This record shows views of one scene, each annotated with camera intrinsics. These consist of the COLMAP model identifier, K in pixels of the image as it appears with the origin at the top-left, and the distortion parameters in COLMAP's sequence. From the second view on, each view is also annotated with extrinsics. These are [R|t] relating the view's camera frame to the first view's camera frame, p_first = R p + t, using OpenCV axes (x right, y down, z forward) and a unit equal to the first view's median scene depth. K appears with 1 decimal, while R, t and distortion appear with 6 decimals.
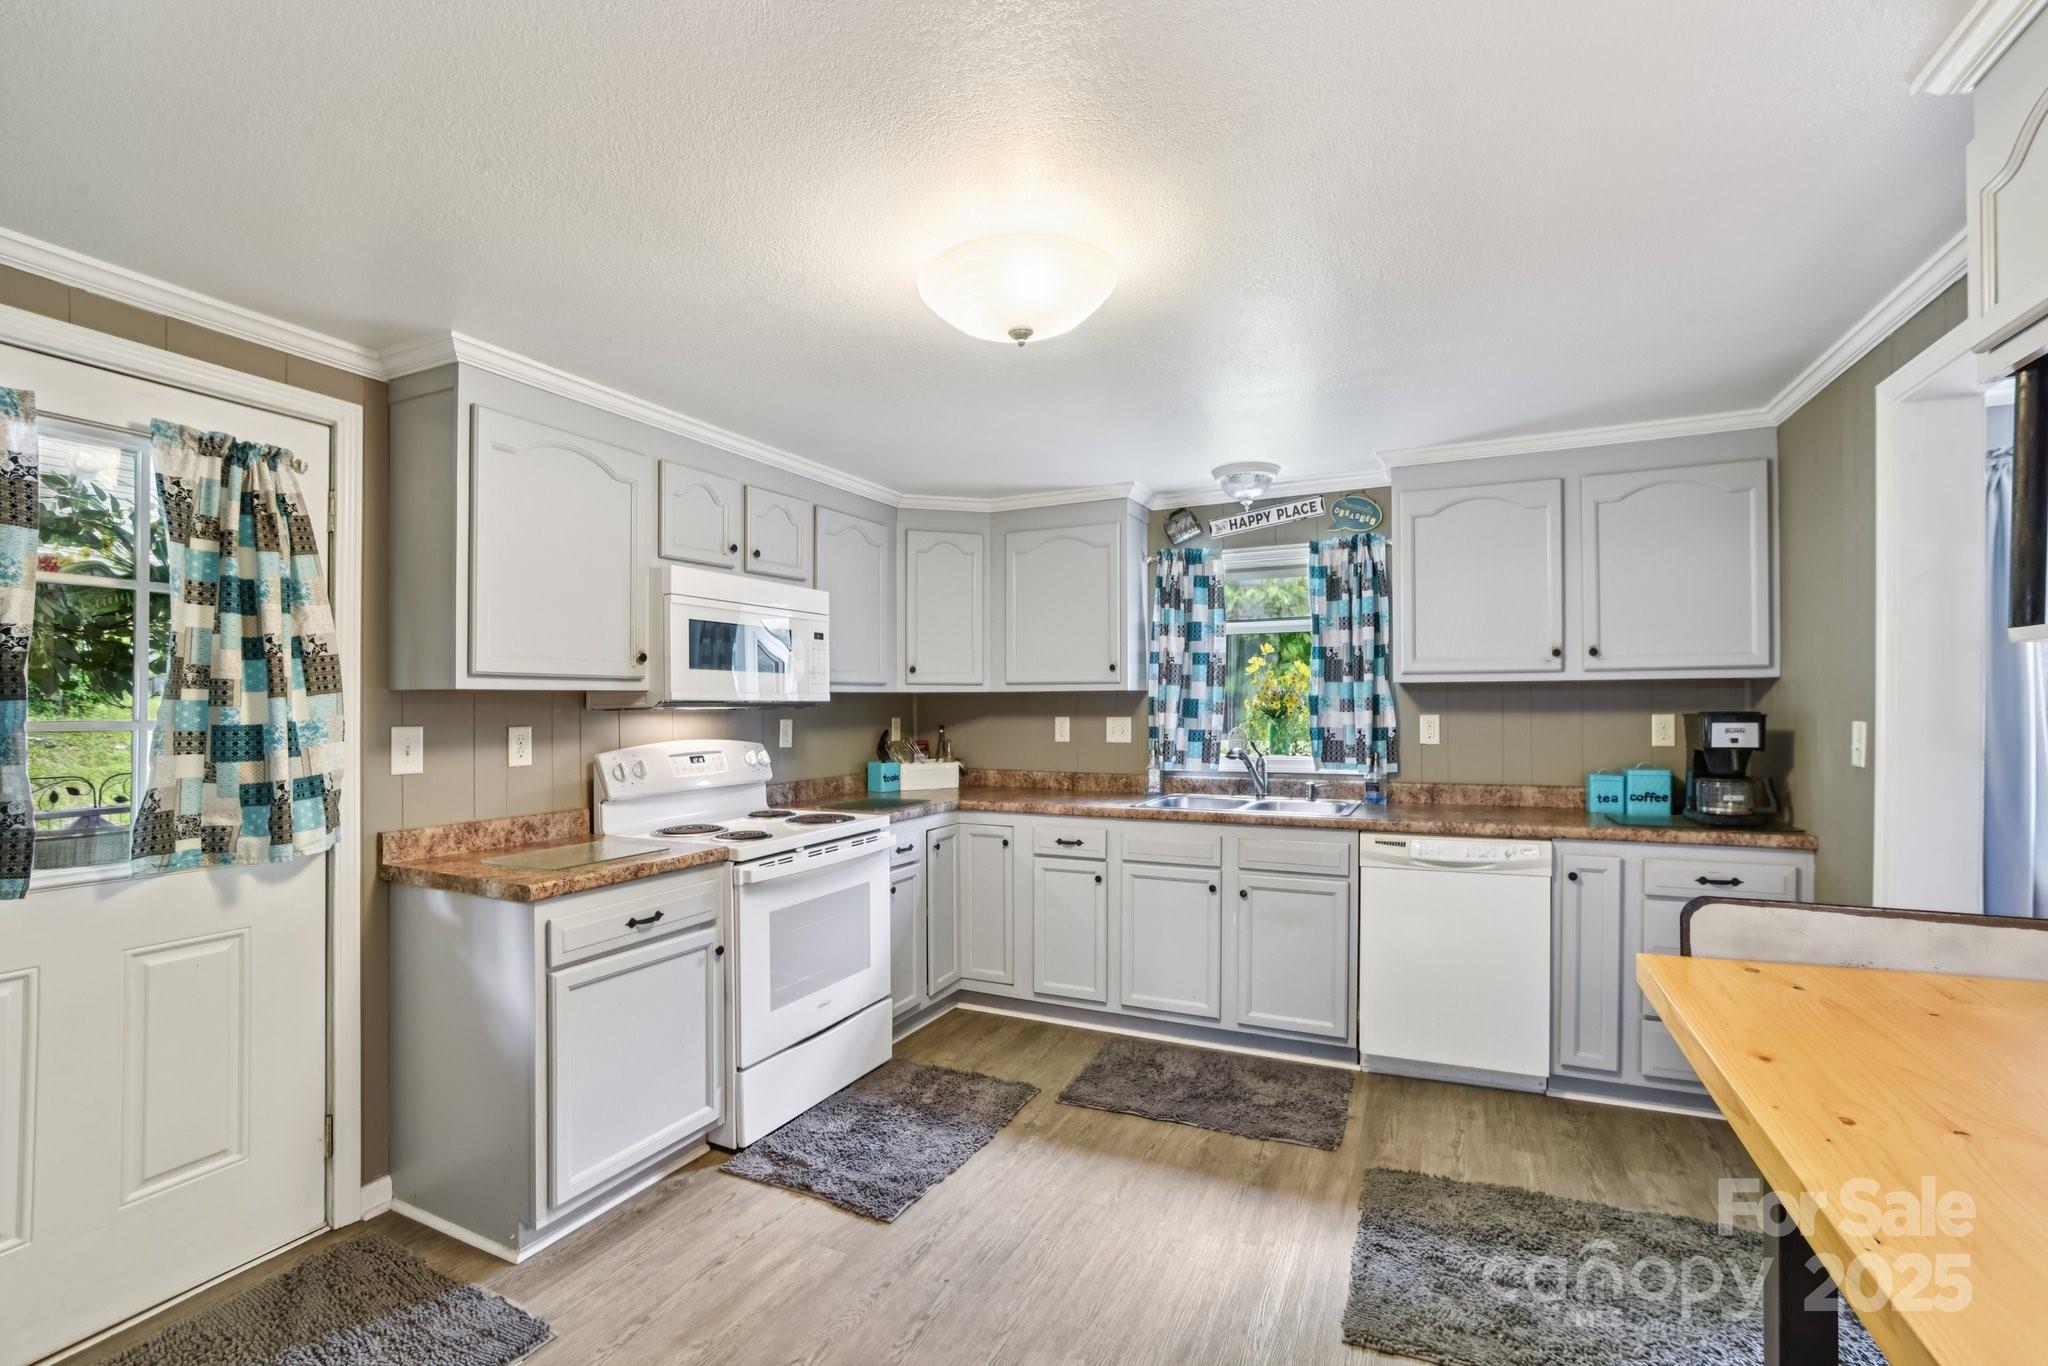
lens RADIAL K [[897.9, 0, 986.8], [0, 897.9, 706.3], [0, 0, 1]] dist [-0.049467, 0.009568]
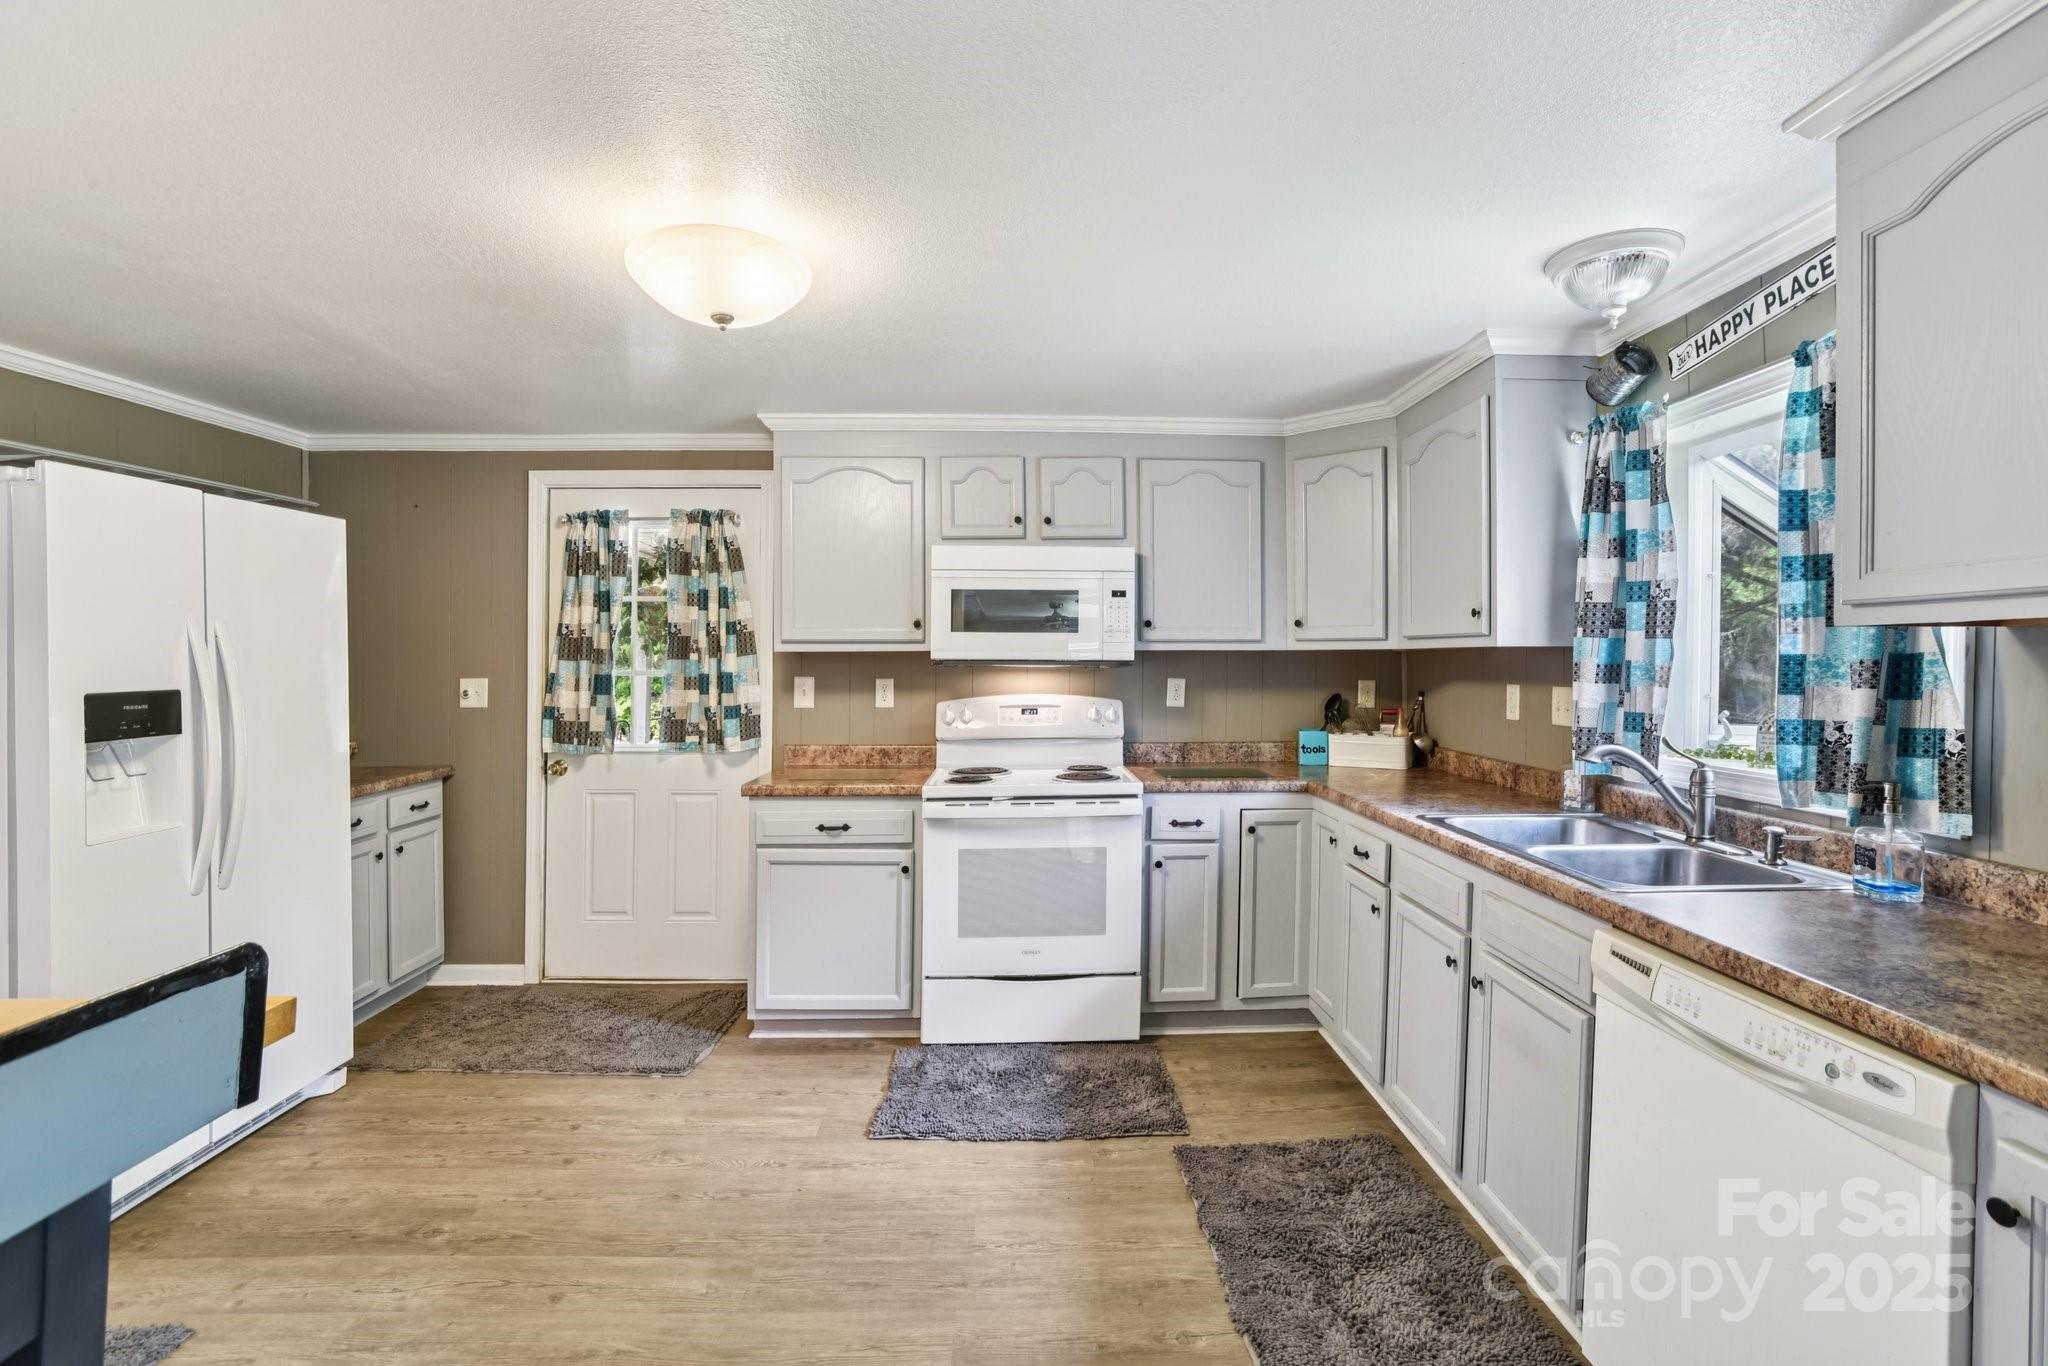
lens RADIAL K [[897.9, 0, 1038.1], [0, 897.9, 670.6], [0, 0, 1]] dist [-0.049467, 0.009568]
pose [[0.489851, 0.016191, -0.871656, 0.588989], [-0.005033, 0.999863, 0.015745, -0.009012], [0.871792, -0.003326, 0.489866, 0.402090]]
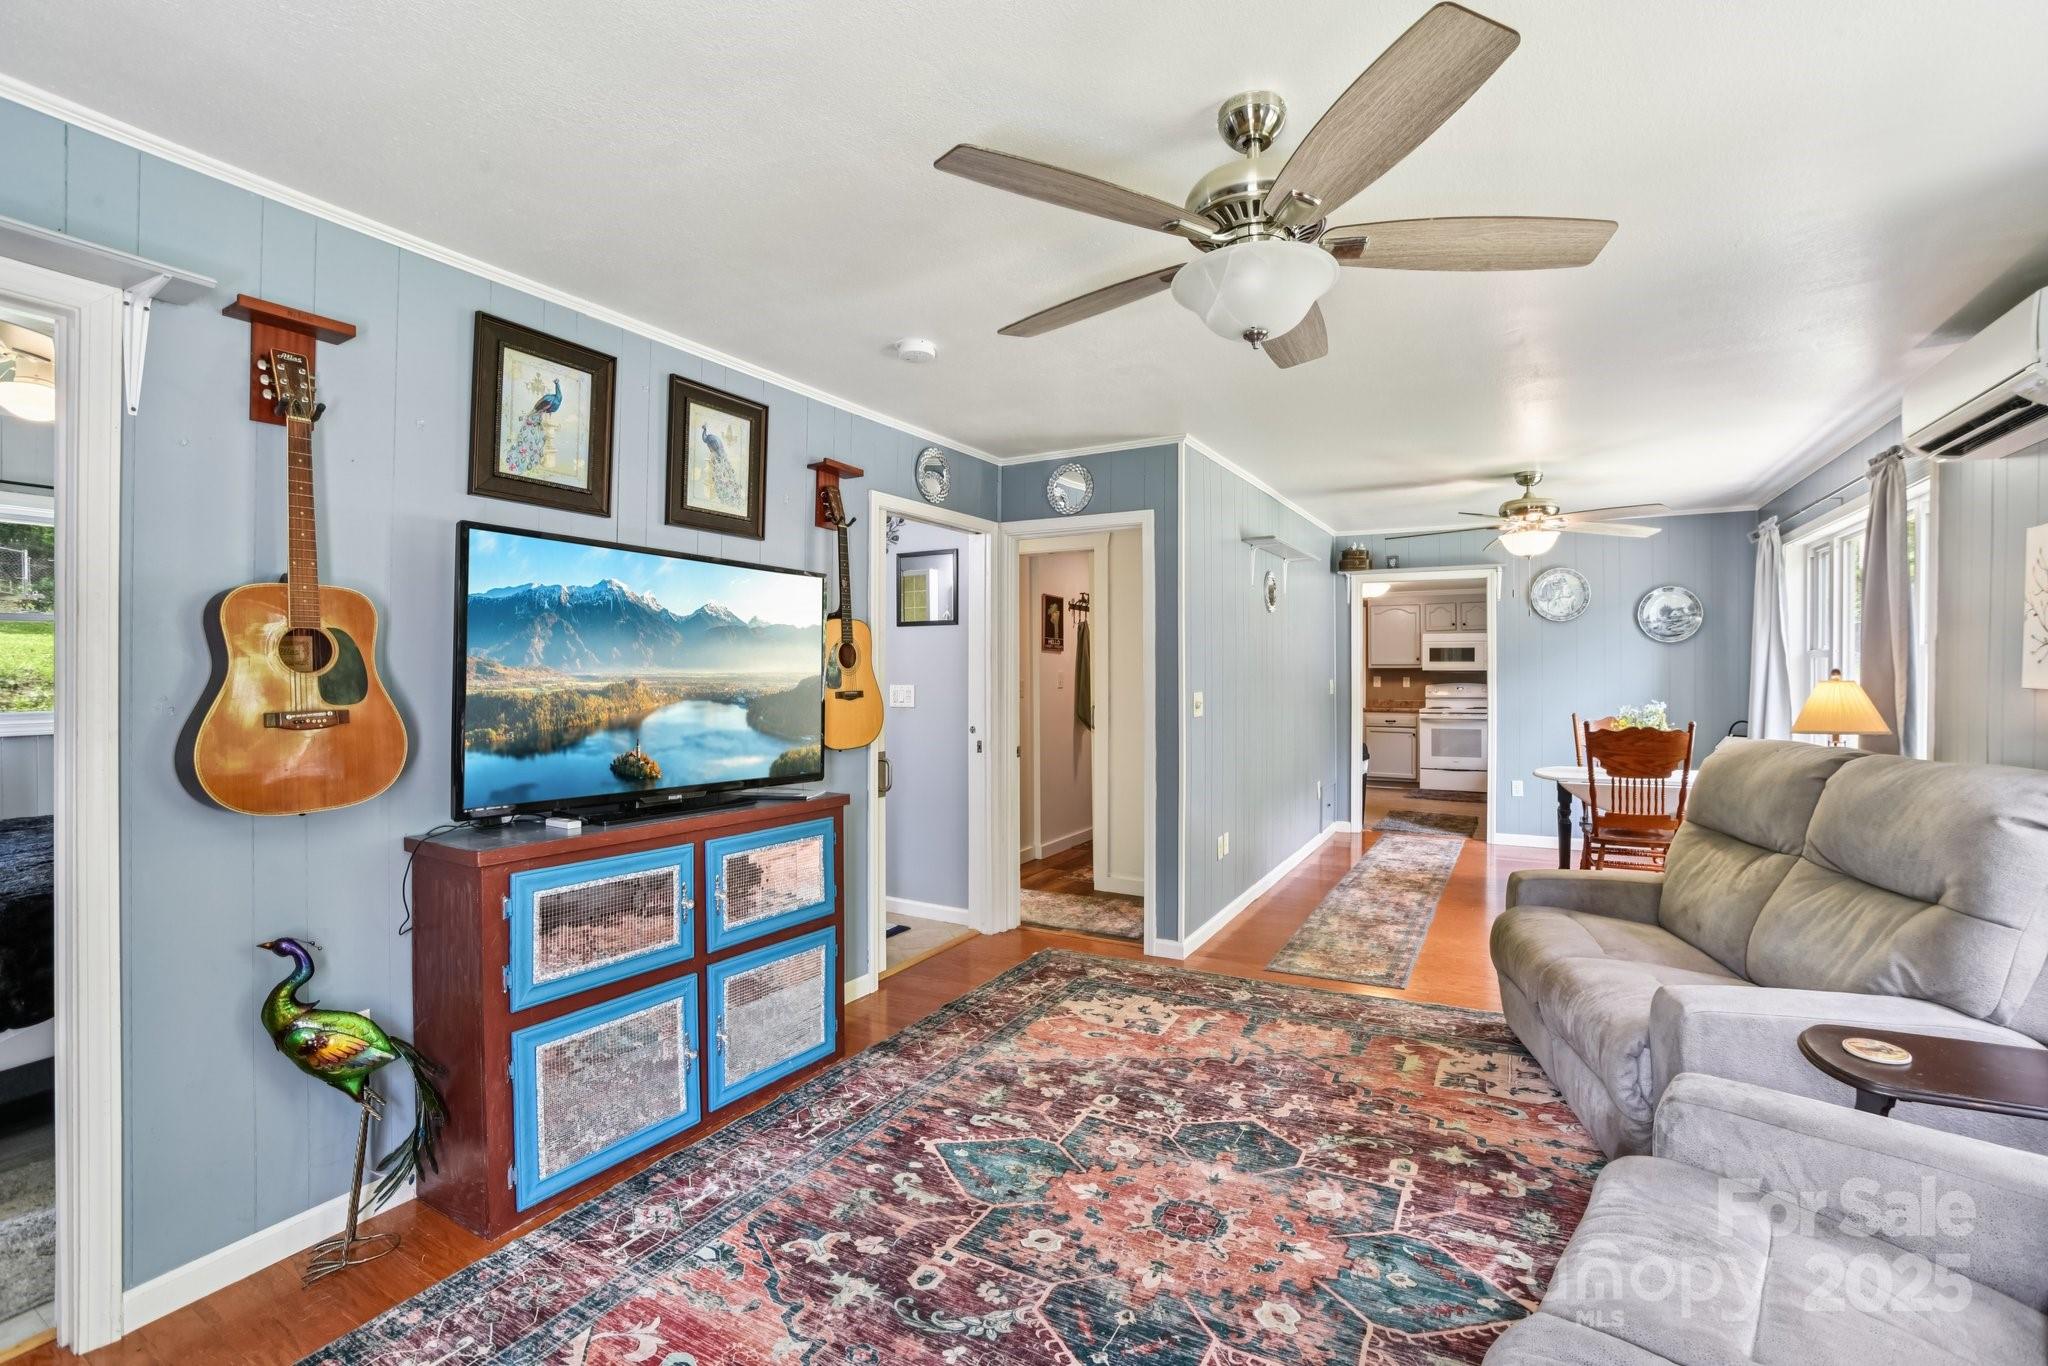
lens RADIAL K [[897.9, 0, 1046.4], [0, 897.9, 672.1], [0, 0, 1]] dist [-0.049467, 0.009568]
pose [[-0.018499, 0.007763, -0.999799, 2.596208], [0.006880, 0.999947, 0.007636, -0.029767], [0.999805, -0.006737, -0.018551, -0.390662]]
